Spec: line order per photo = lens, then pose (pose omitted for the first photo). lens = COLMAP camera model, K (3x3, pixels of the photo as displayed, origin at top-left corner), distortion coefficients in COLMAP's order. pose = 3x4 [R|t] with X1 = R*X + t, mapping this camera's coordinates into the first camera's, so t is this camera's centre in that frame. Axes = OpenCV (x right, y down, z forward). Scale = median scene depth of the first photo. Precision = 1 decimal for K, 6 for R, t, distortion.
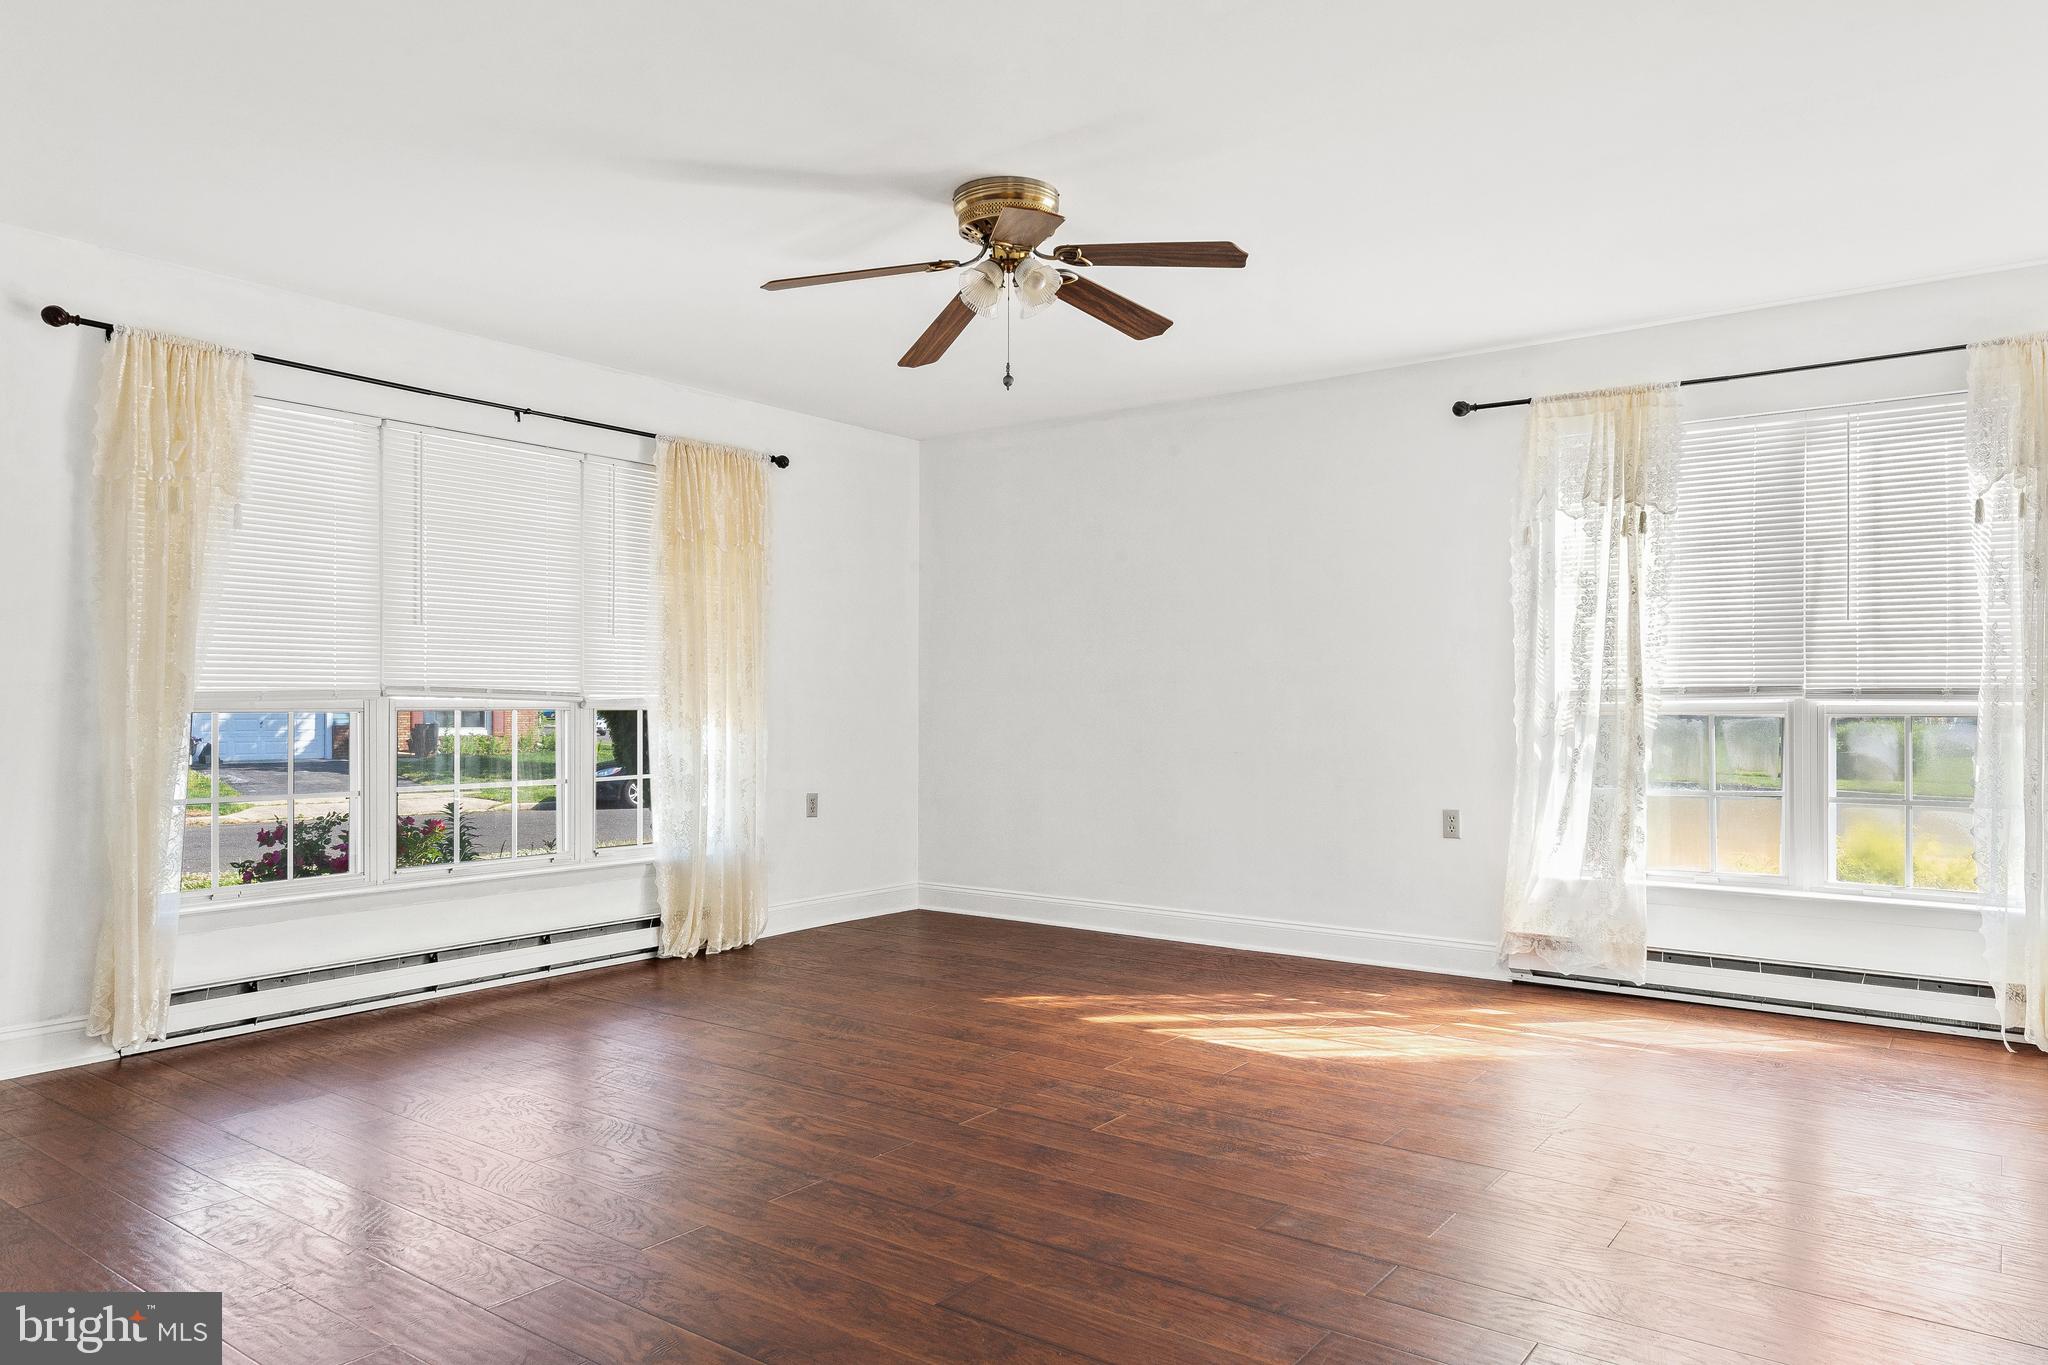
lens RADIAL K [[1337.9, 0, 1025.5], [0, 1337.9, 716.3], [0, 0, 1]] dist [0.007115, -0.019556]
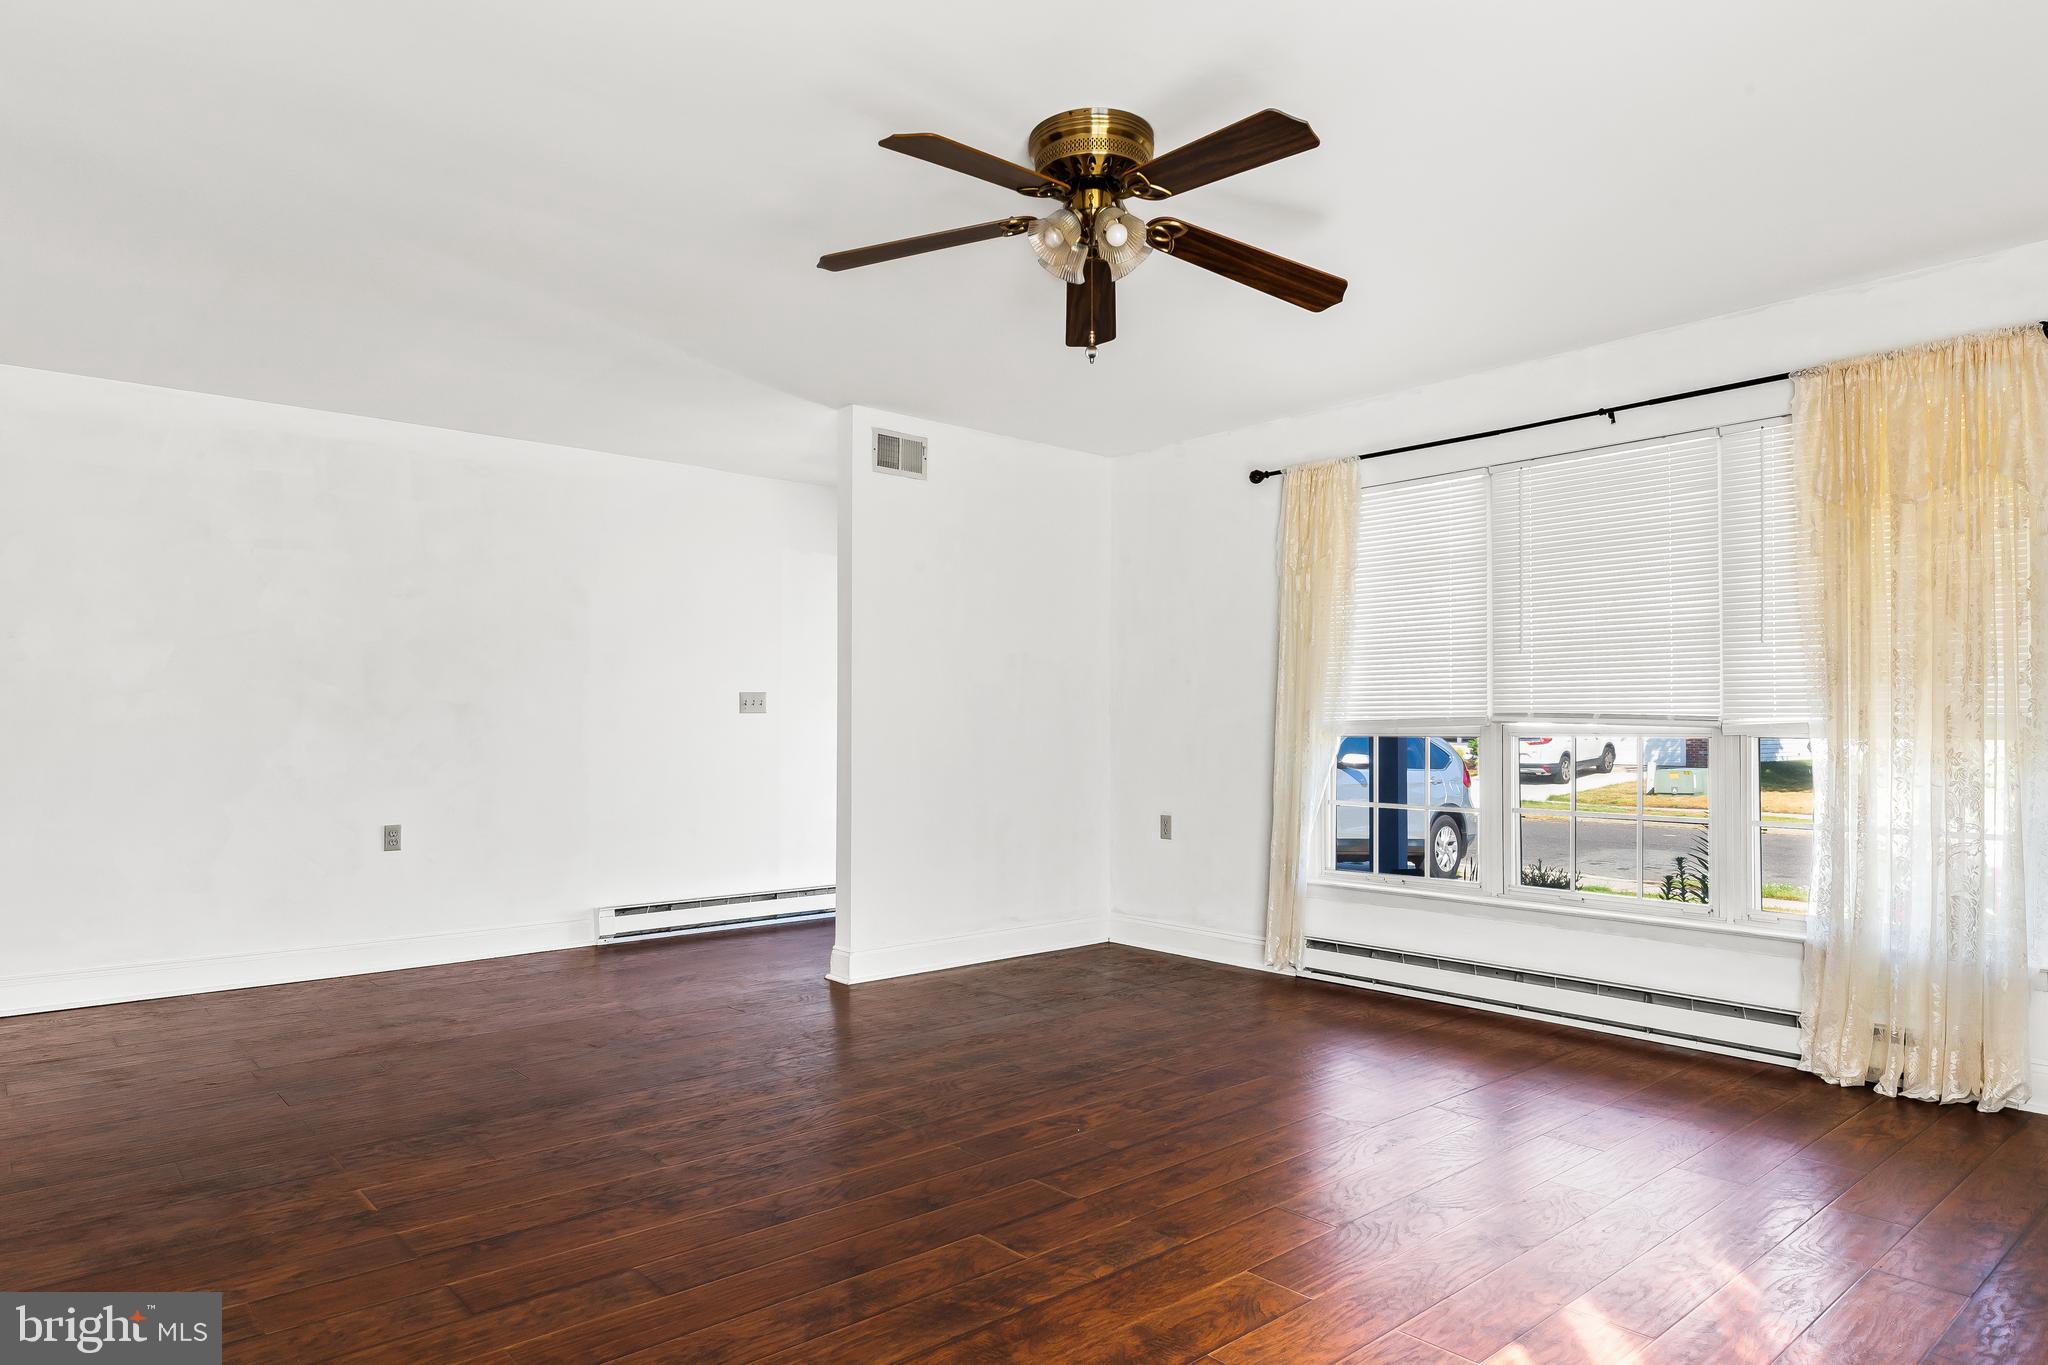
lens RADIAL K [[1231.1, 0, 1021.2], [0, 1231.1, 714.3], [0, 0, 1]] dist [0.005919, -0.005072]
pose [[-0.217486, -0.009006, -0.976022, 0.726055], [-0.005734, 0.999952, -0.007949, -0.014457], [0.976046, 0.003867, -0.217528, 1.067668]]
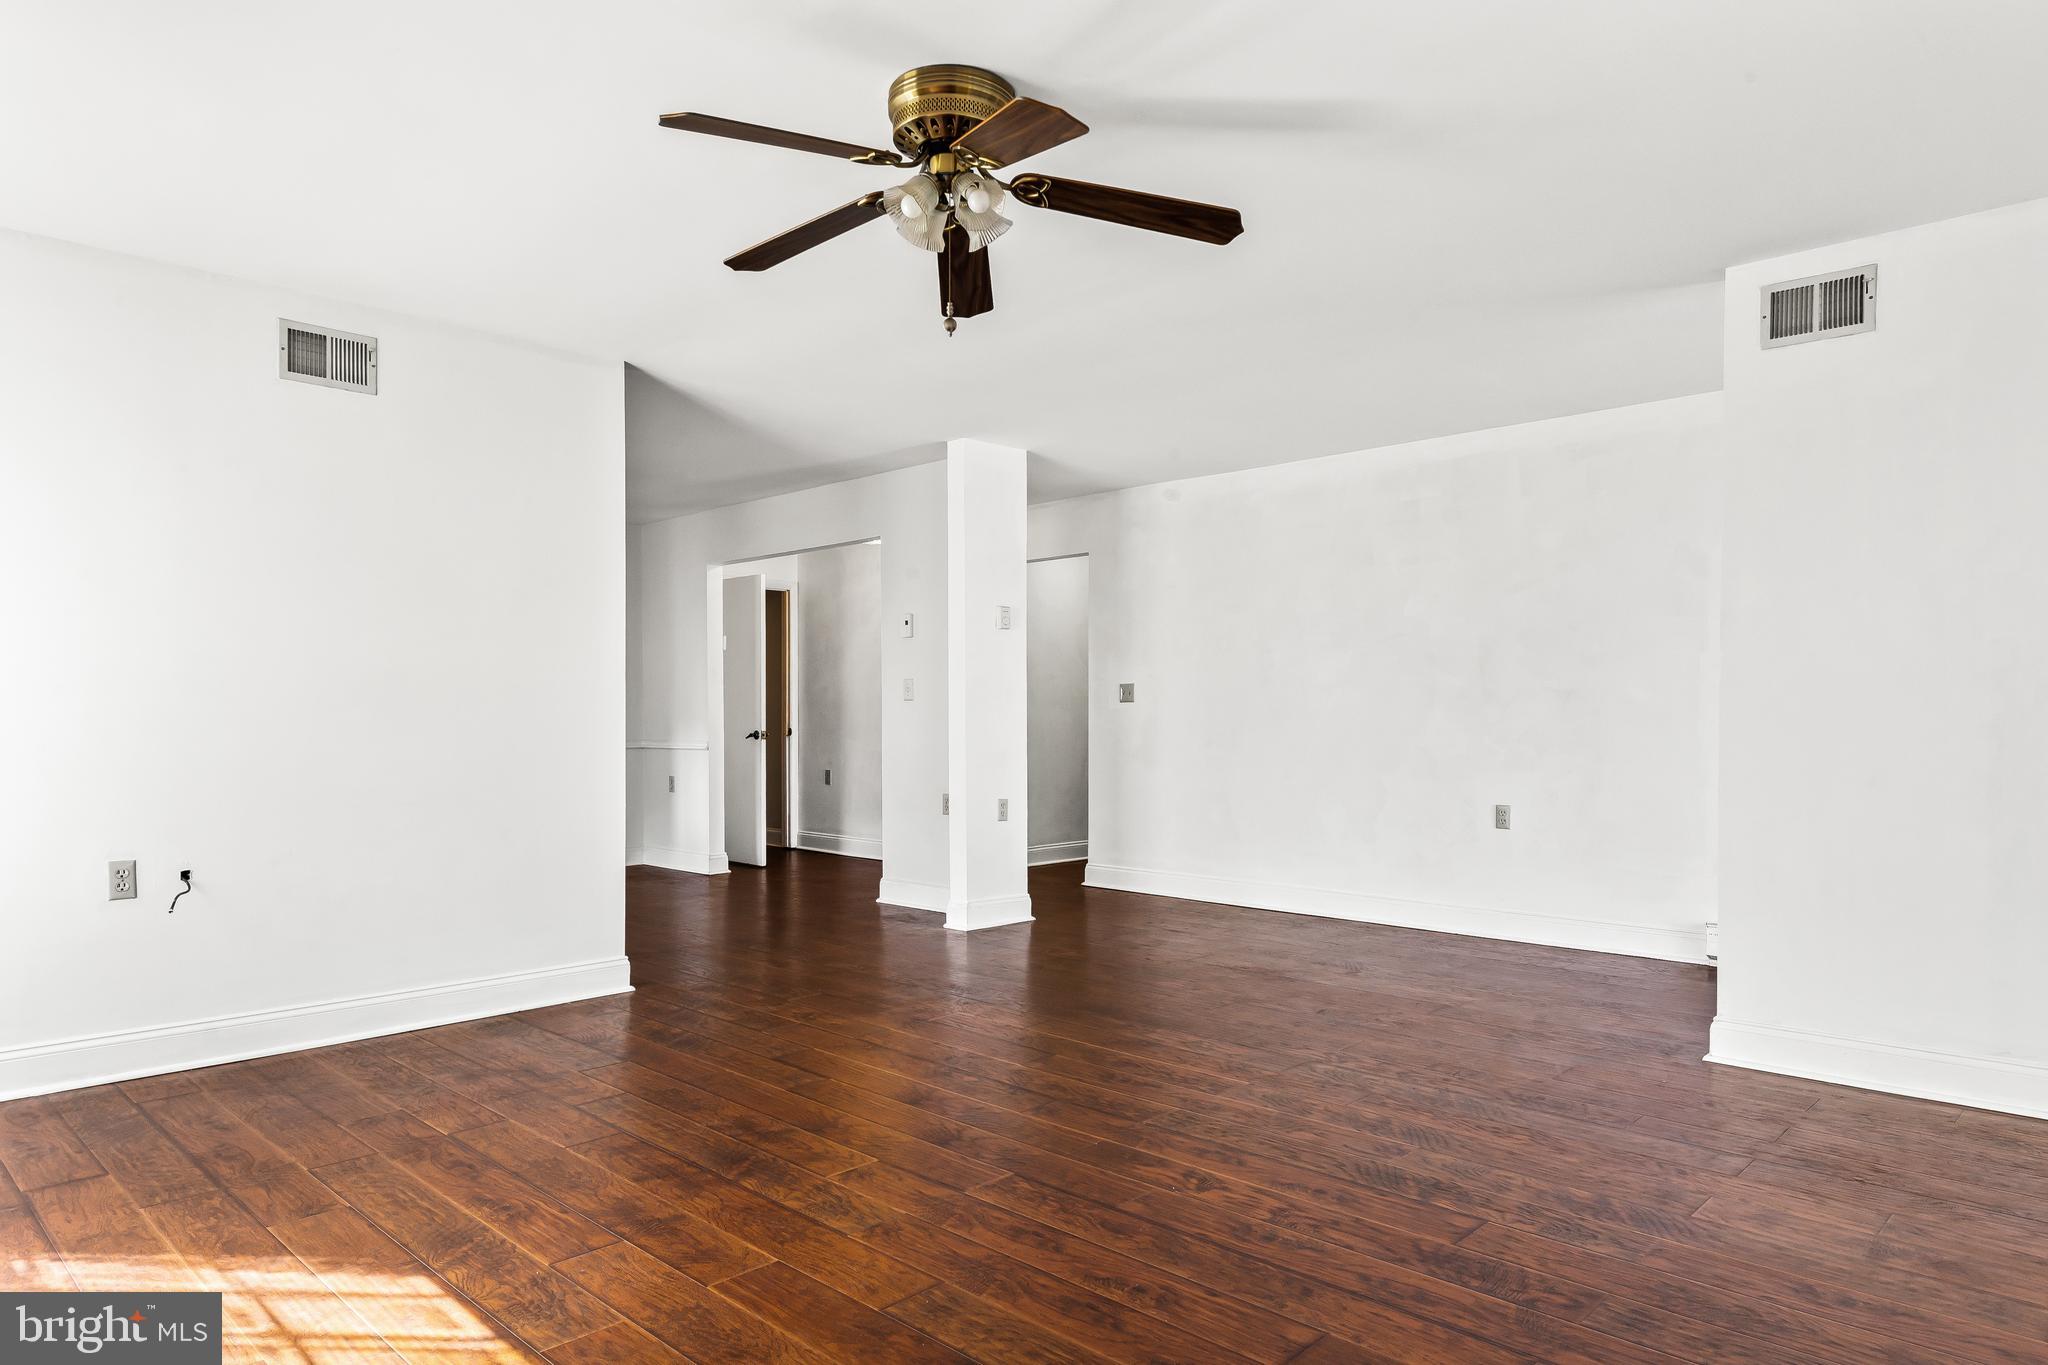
lens RADIAL K [[1231.1, 0, 1021.2], [0, 1231.1, 714.3], [0, 0, 1]] dist [0.005919, -0.005072]
pose [[-0.991184, 0.001601, 0.132485, -0.151484], [0.002182, 0.999989, 0.004239, -0.013994], [-0.132477, 0.004491, -0.991176, 1.664490]]
